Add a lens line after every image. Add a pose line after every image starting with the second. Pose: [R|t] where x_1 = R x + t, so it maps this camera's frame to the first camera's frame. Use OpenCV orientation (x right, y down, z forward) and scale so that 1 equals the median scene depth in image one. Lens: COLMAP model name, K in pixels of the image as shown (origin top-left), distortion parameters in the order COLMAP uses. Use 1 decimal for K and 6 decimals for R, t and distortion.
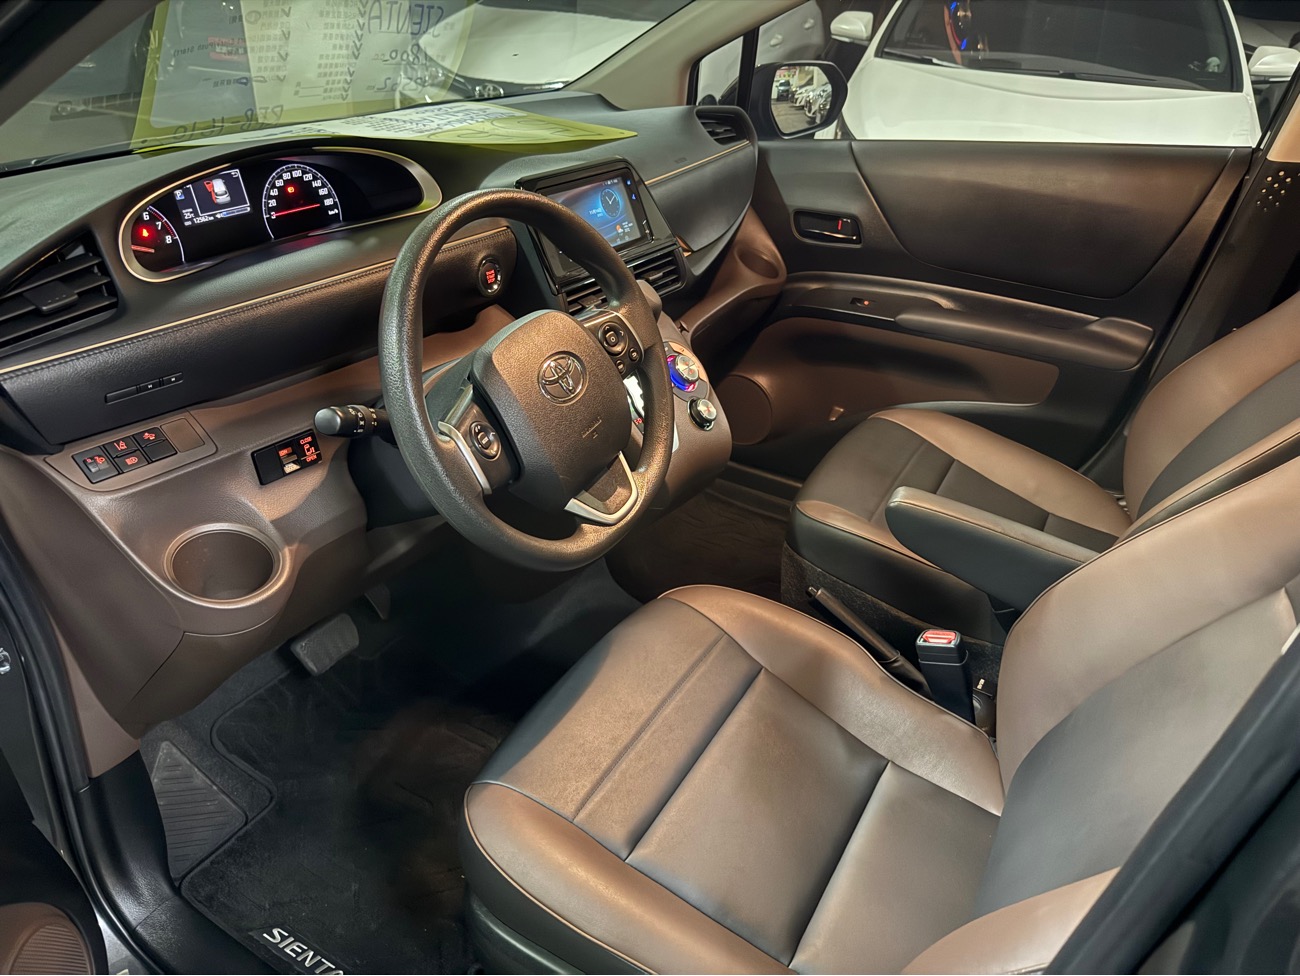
lens RADIAL K [[952.6, 0, 650.0], [0, 952.6, 488.0], [0, 0, 1]] dist [-0.008032, -0.009217]
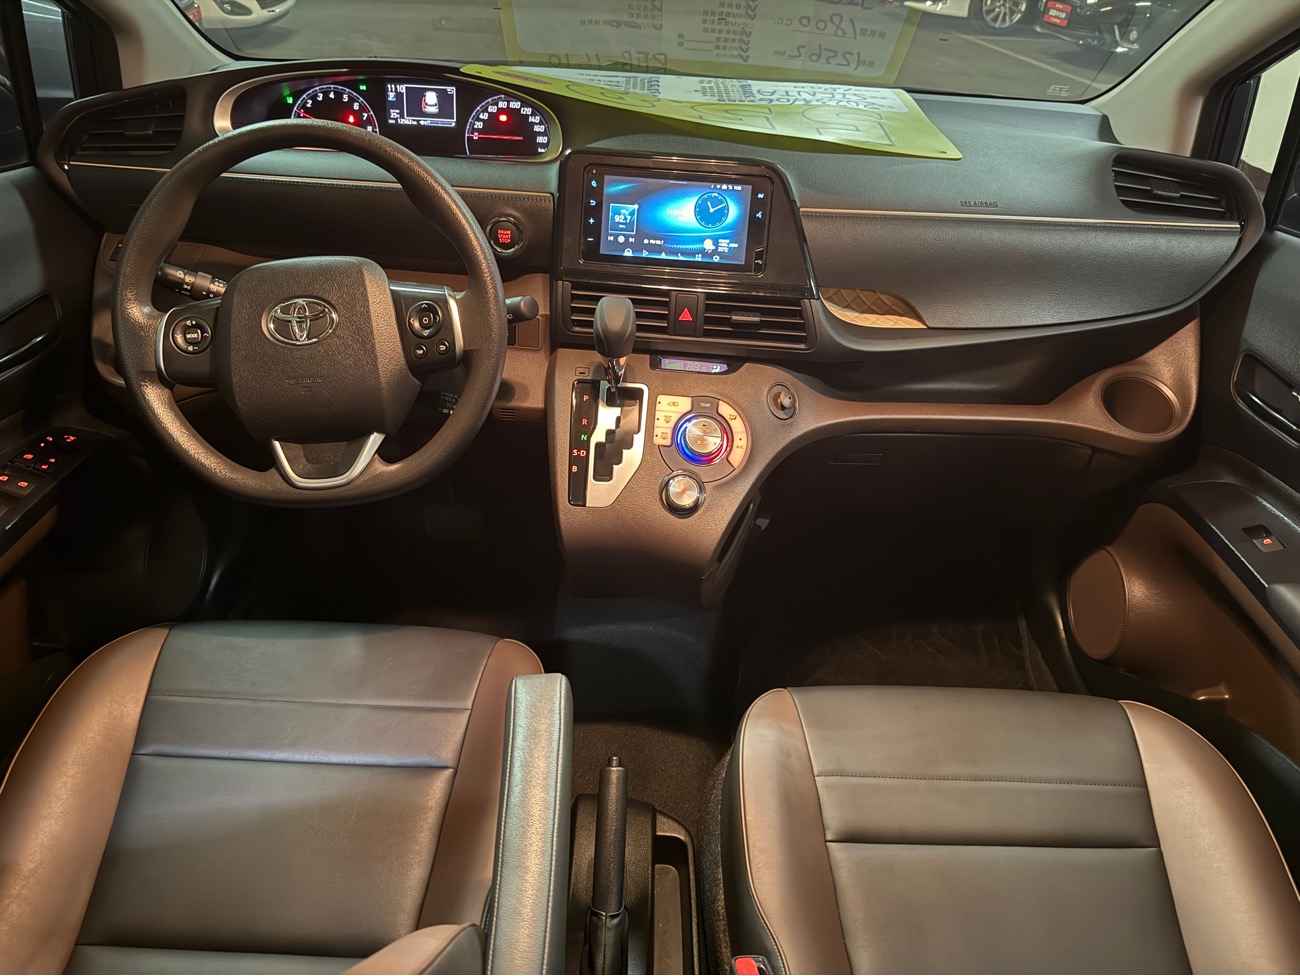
lens RADIAL K [[952.6, 0, 650.0], [0, 952.6, 488.0], [0, 0, 1]] dist [-0.008032, -0.009217]
pose [[0.493448, 0.460318, -0.737982, 0.697977], [-0.455595, 0.859554, 0.231518, -0.284293], [0.740907, 0.221979, 0.633863, 0.546596]]
